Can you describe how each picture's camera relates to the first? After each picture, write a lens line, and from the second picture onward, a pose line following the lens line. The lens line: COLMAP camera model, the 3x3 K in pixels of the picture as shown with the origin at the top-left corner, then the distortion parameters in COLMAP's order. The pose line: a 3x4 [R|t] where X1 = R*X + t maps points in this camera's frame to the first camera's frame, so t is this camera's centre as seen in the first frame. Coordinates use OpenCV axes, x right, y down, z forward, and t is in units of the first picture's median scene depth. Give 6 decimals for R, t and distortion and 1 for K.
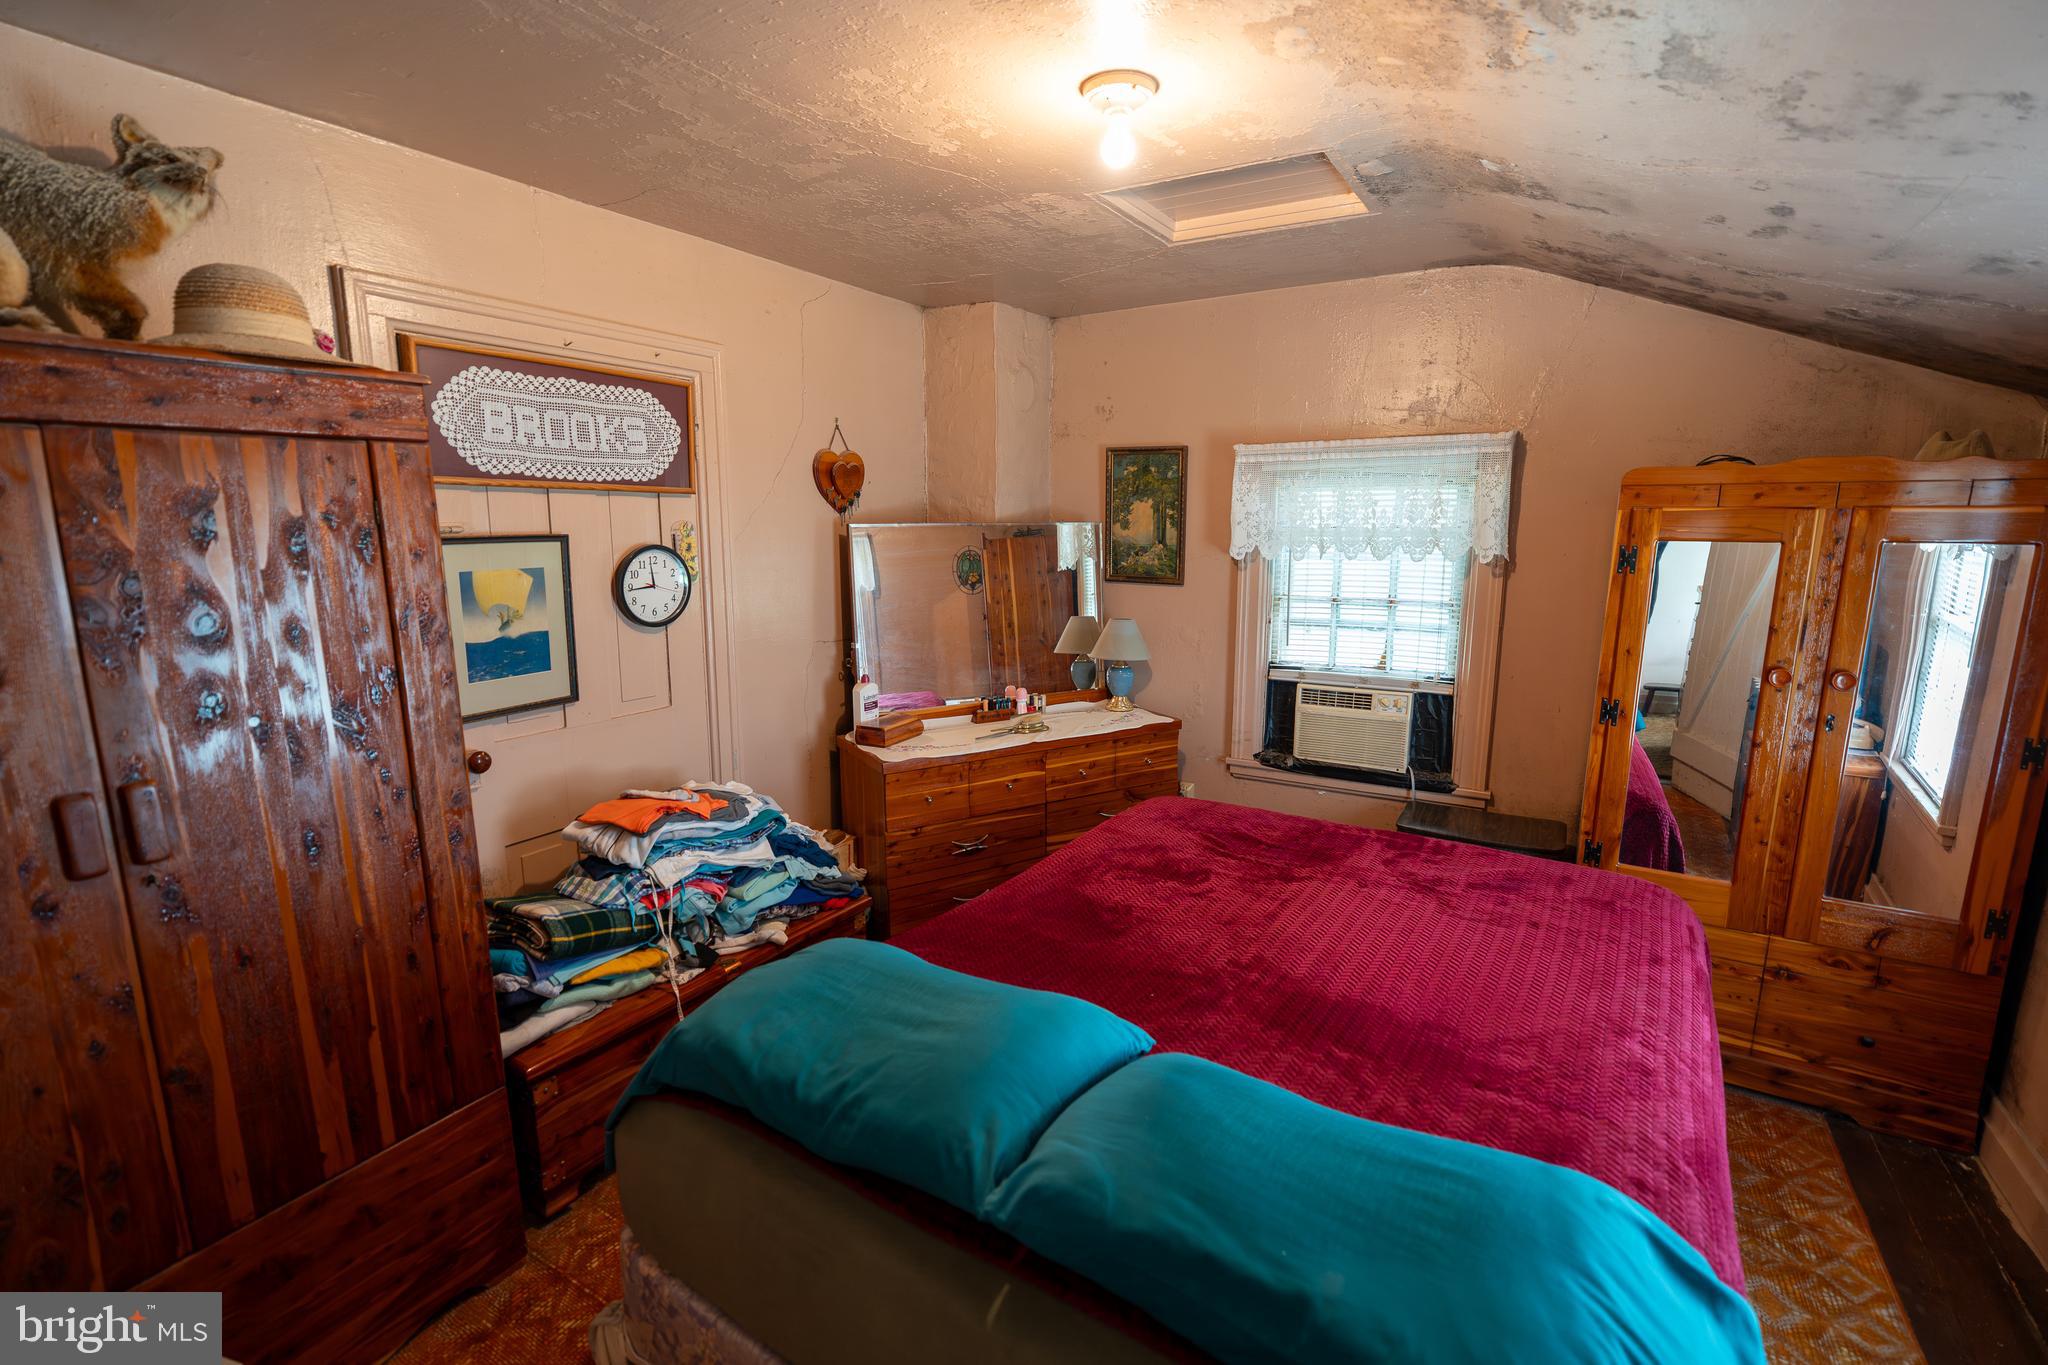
lens RADIAL K [[916.6, 0, 1031.3], [0, 916.6, 684.1], [0, 0, 1]] dist [-0.006623, 0.002129]
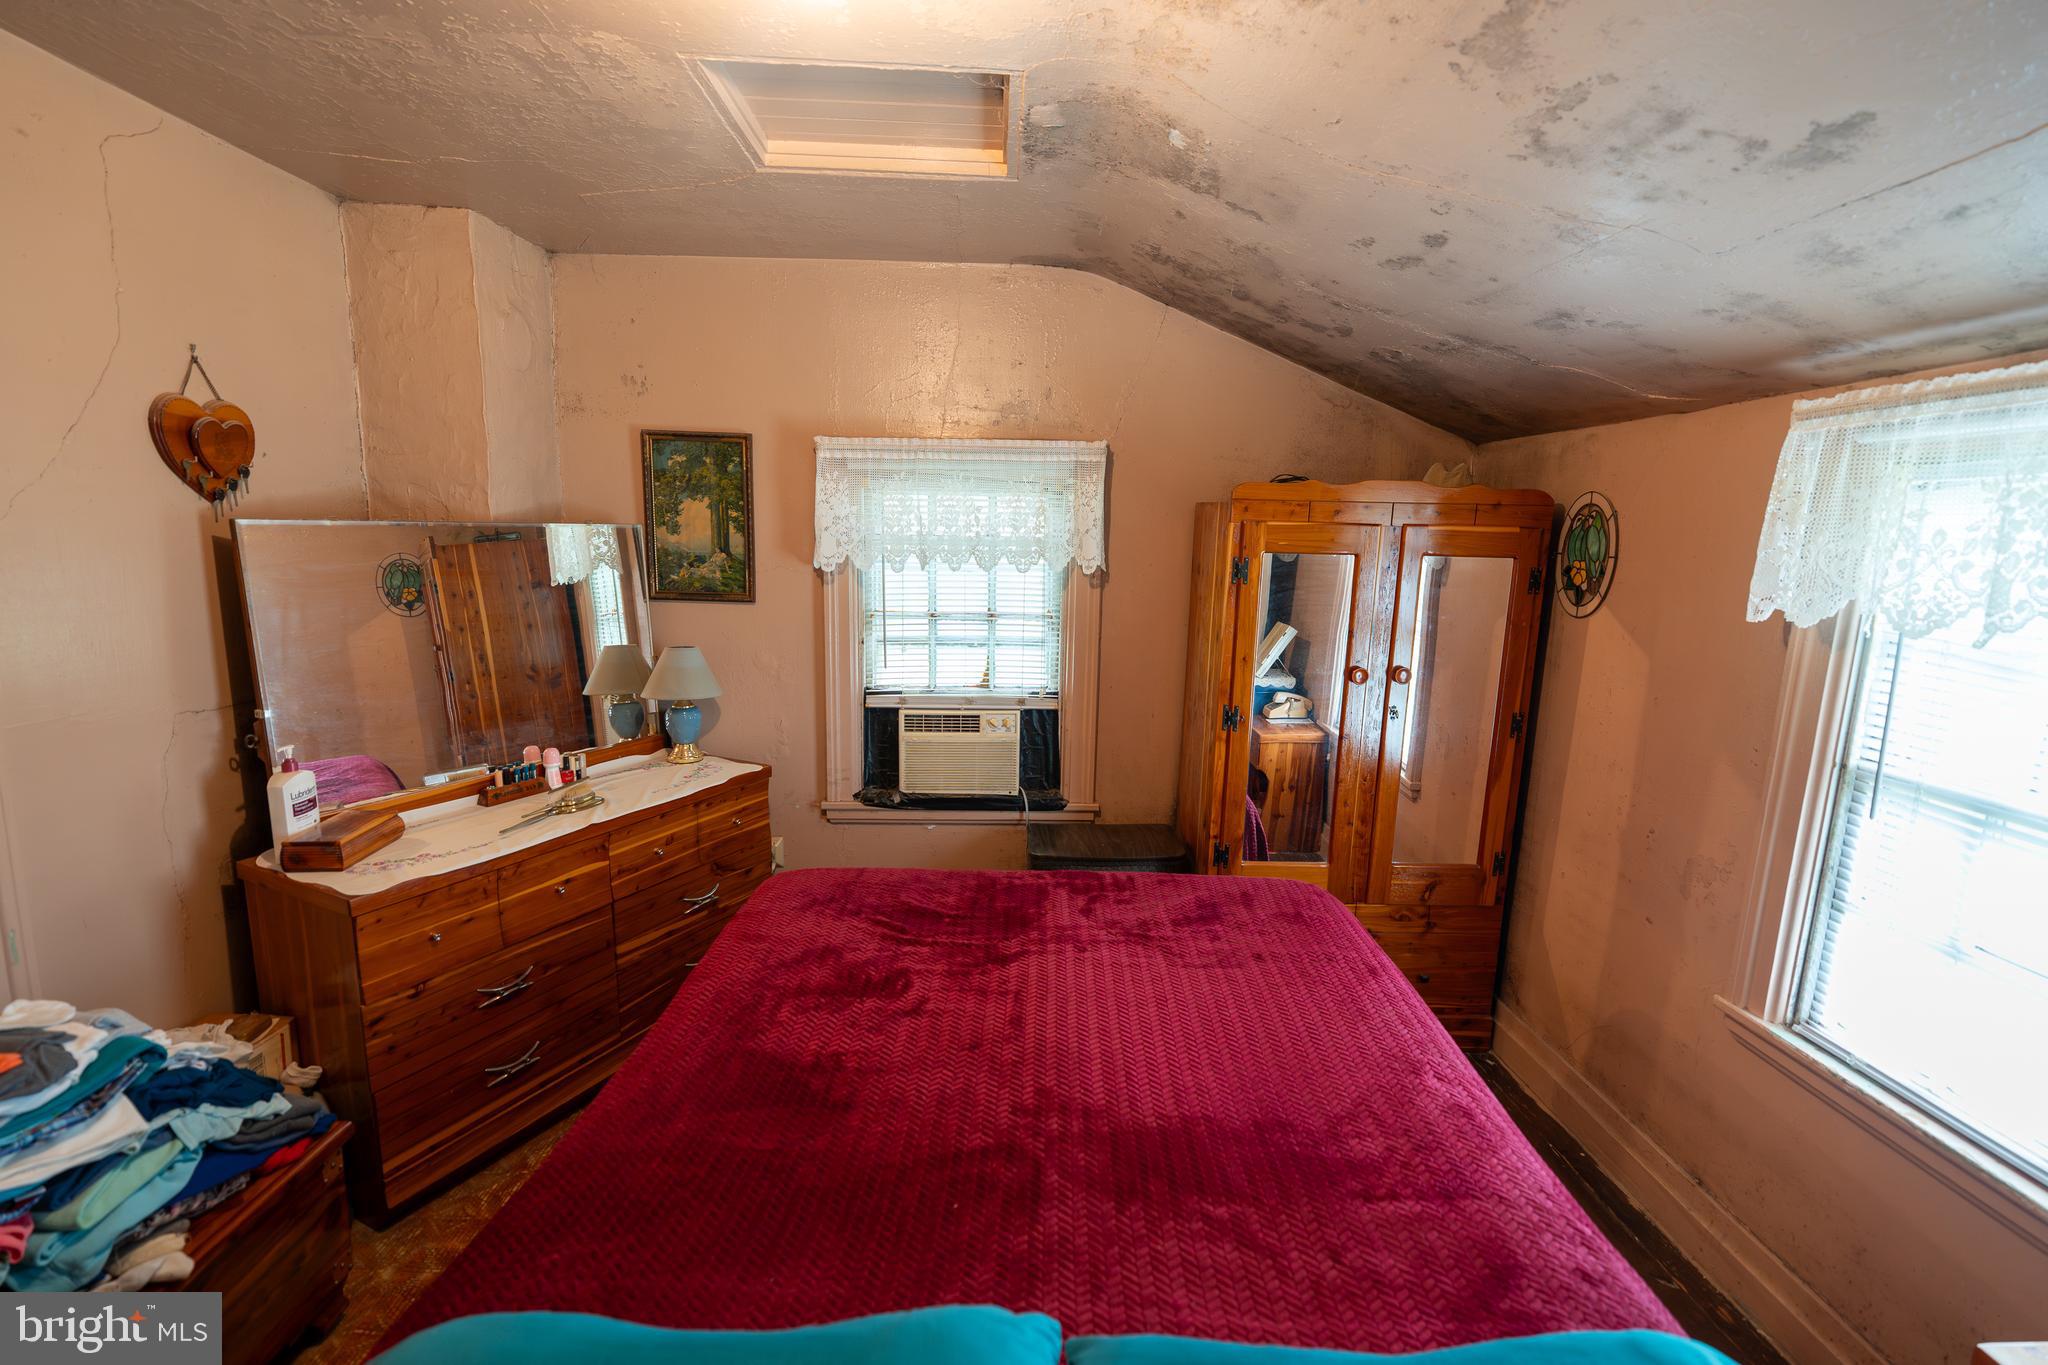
lens RADIAL K [[916.6, 0, 1031.3], [0, 916.6, 684.1], [0, 0, 1]] dist [-0.006623, 0.002129]
pose [[0.840547, -0.072544, 0.536860, -0.085247], [0.076114, 0.996978, 0.015549, -0.032318], [-0.536365, 0.027793, 0.843528, 0.194076]]
